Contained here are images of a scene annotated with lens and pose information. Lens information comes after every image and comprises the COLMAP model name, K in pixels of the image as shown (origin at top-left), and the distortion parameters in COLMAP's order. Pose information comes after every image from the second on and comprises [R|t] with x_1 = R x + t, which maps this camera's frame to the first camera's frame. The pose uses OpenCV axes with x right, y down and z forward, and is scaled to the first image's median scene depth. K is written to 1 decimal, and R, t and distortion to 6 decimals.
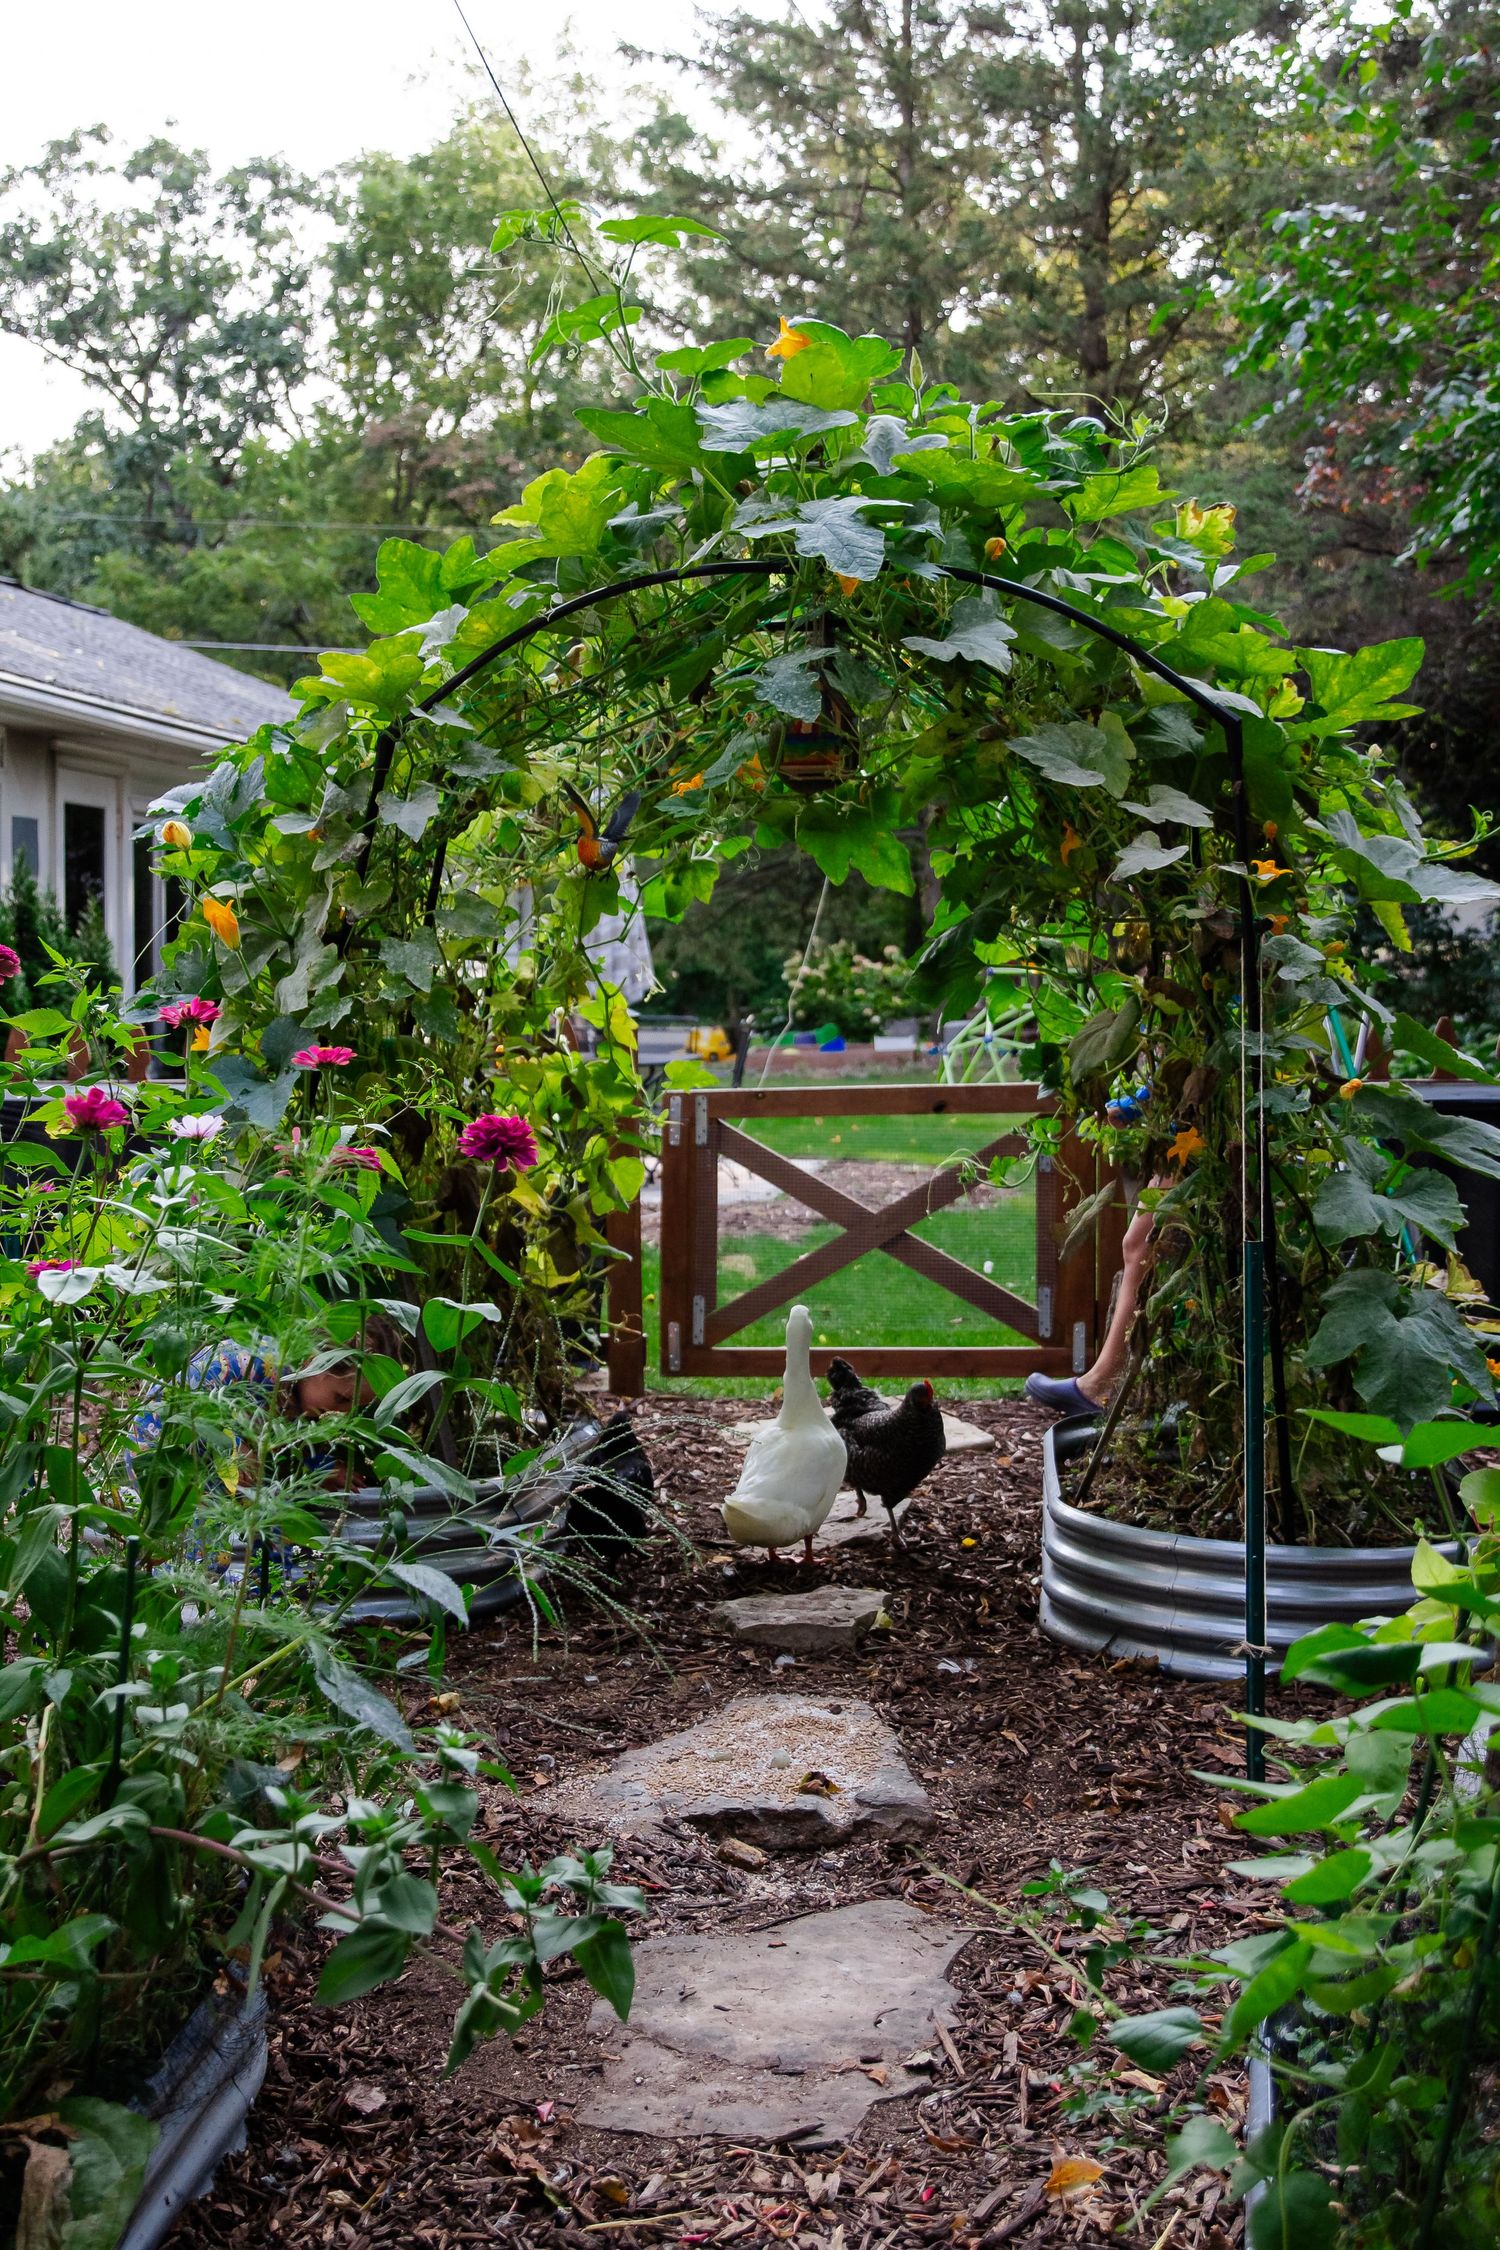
lens RADIAL K [[3024.3, 0, 750.0], [0, 3024.3, 1125.0], [0, 0, 1]] dist [-0.170378, 0.012413]
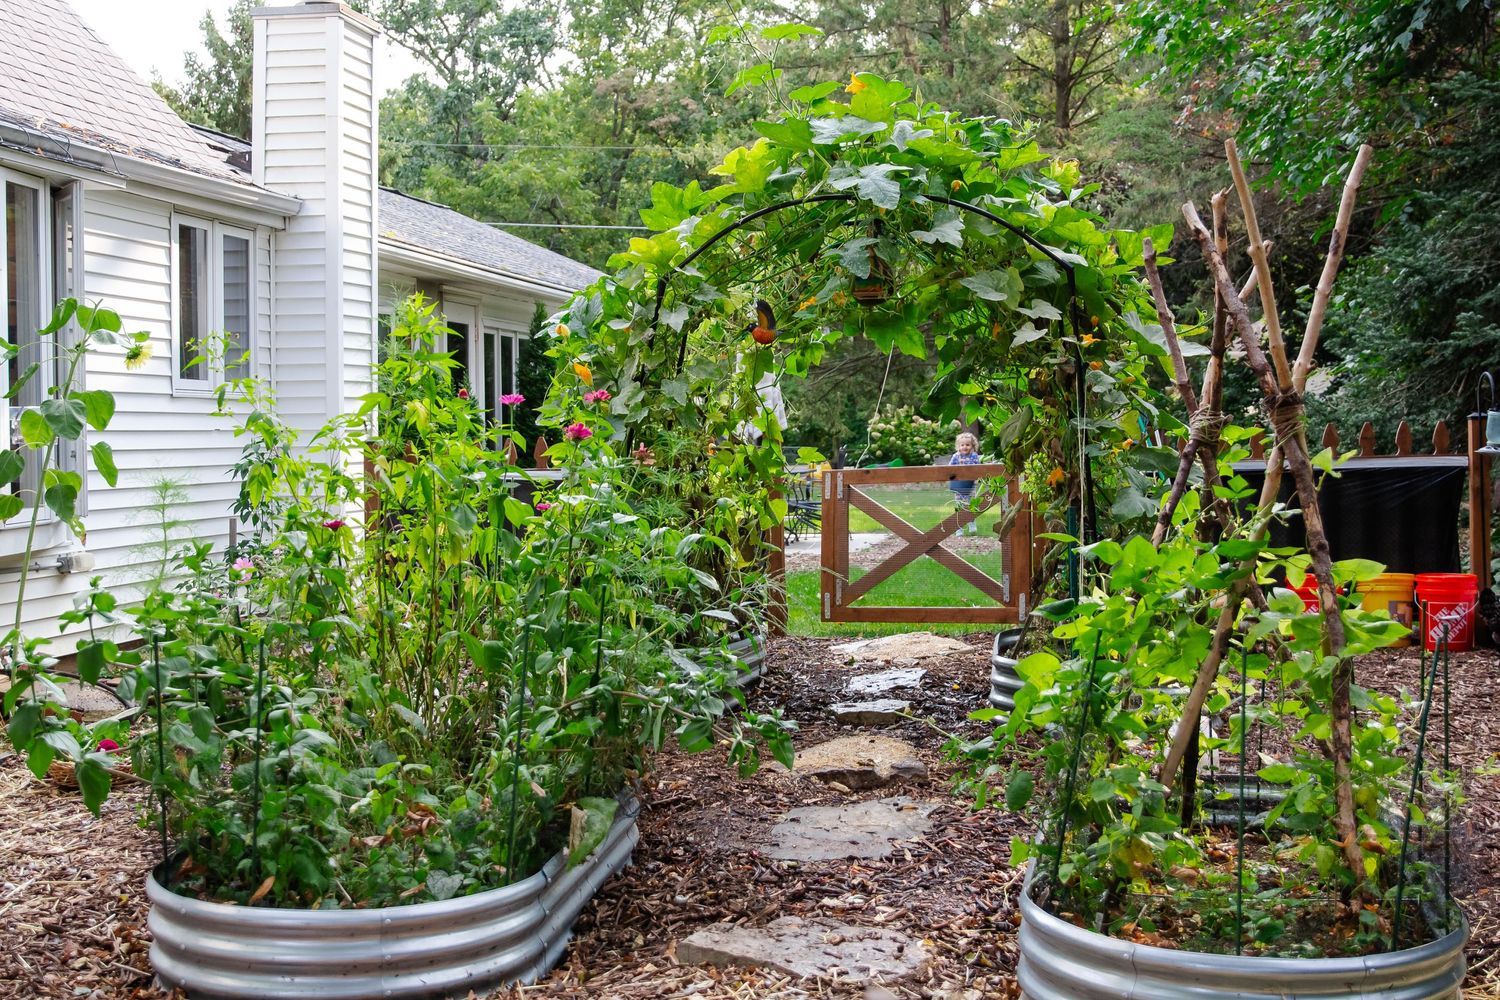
lens RADIAL K [[2022.4, 0, 750.0], [0, 2022.4, 500.0], [0, 0, 1]] dist [-0.221332, -0.016415]
pose [[0.998743, -0.011469, -0.048789, 0.004780], [0.010593, 0.999779, -0.018182, 0.042748], [0.048987, 0.017643, 0.998644, -0.344581]]
